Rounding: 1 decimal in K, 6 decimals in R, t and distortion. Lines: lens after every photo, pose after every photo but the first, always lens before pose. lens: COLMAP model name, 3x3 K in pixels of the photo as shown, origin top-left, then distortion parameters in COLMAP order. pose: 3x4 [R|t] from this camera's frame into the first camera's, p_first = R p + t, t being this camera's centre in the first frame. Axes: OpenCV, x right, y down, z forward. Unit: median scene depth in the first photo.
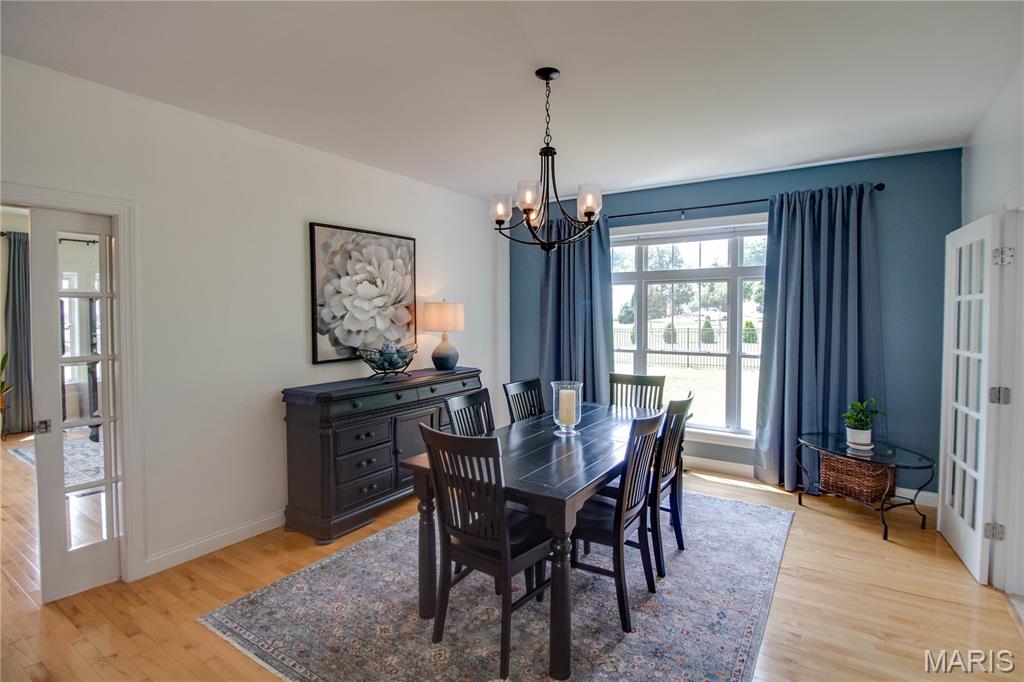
lens RADIAL K [[487.7, 0, 522.4], [0, 487.7, 326.2], [0, 0, 1]] dist [0.033327, -0.033463]
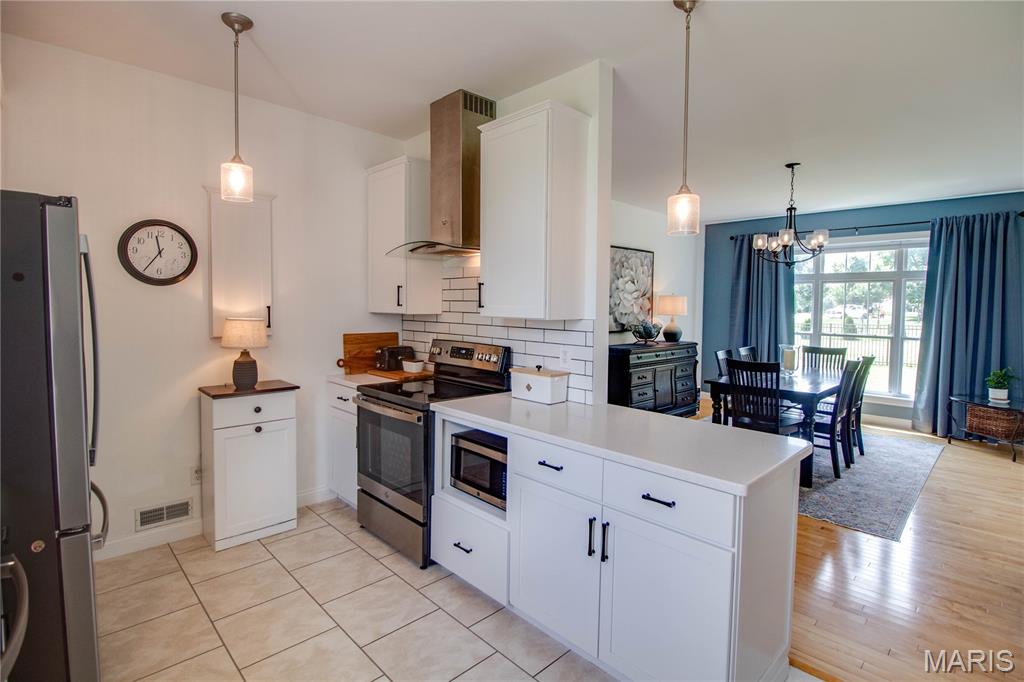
lens RADIAL K [[488.6, 0, 522.4], [0, 488.6, 326.1], [0, 0, 1]] dist [0.000108, -0.011852]
pose [[0.976427, 0.023115, -0.214607, -0.317019], [-0.020480, 0.999685, 0.014495, 0.033434], [0.214875, -0.009758, 0.976593, -0.574934]]
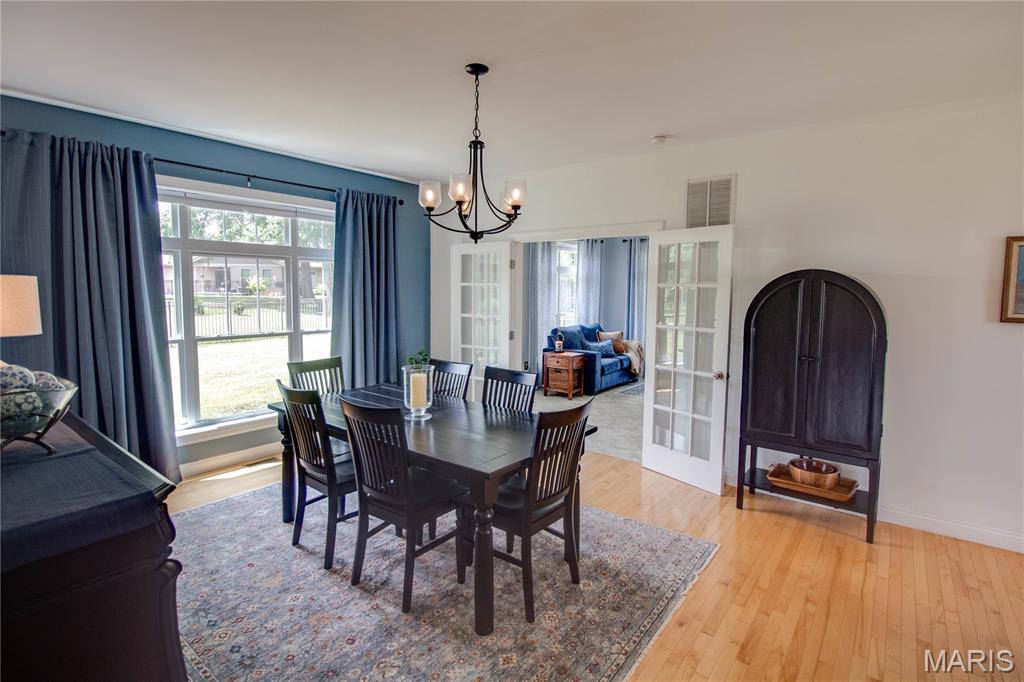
lens RADIAL K [[488.6, 0, 522.4], [0, 488.6, 326.1], [0, 0, 1]] dist [0.000108, -0.011852]
pose [[0.091888, -0.076571, 0.992821, -0.642591], [0.016850, 0.997016, 0.075335, -0.029168], [-0.995627, 0.009806, 0.092904, 0.513875]]
